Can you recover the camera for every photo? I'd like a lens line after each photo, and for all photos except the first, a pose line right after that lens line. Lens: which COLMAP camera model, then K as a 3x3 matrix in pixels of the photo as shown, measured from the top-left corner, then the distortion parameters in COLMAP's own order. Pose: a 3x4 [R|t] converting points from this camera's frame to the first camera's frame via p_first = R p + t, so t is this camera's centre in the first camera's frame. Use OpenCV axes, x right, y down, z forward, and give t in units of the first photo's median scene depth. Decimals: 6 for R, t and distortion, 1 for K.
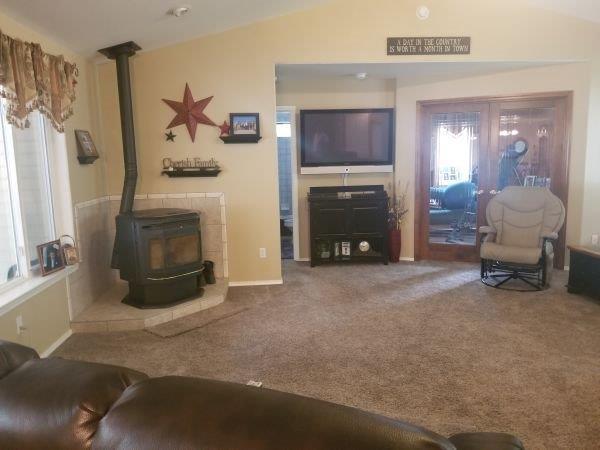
lens RADIAL K [[477.8, 0, 302.8], [0, 477.8, 222.4], [0, 0, 1]] dist [0.092745, -0.152459]
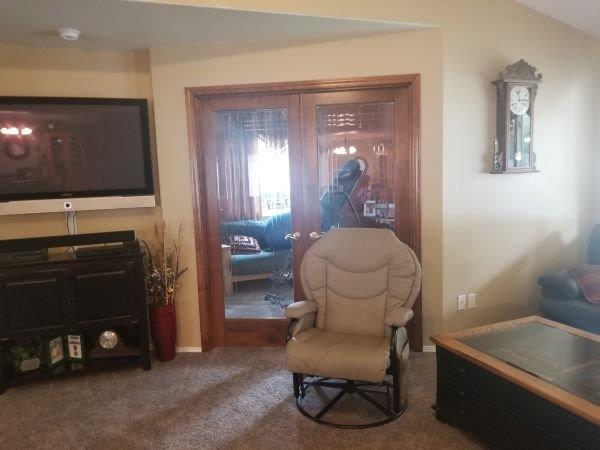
lens RADIAL K [[477.8, 0, 302.8], [0, 477.8, 222.4], [0, 0, 1]] dist [0.092745, -0.152459]
pose [[0.958629, -0.045723, 0.280961, 0.199438], [0.057980, 0.997688, -0.035465, -0.055957], [-0.278690, 0.050288, 0.959064, 0.392721]]
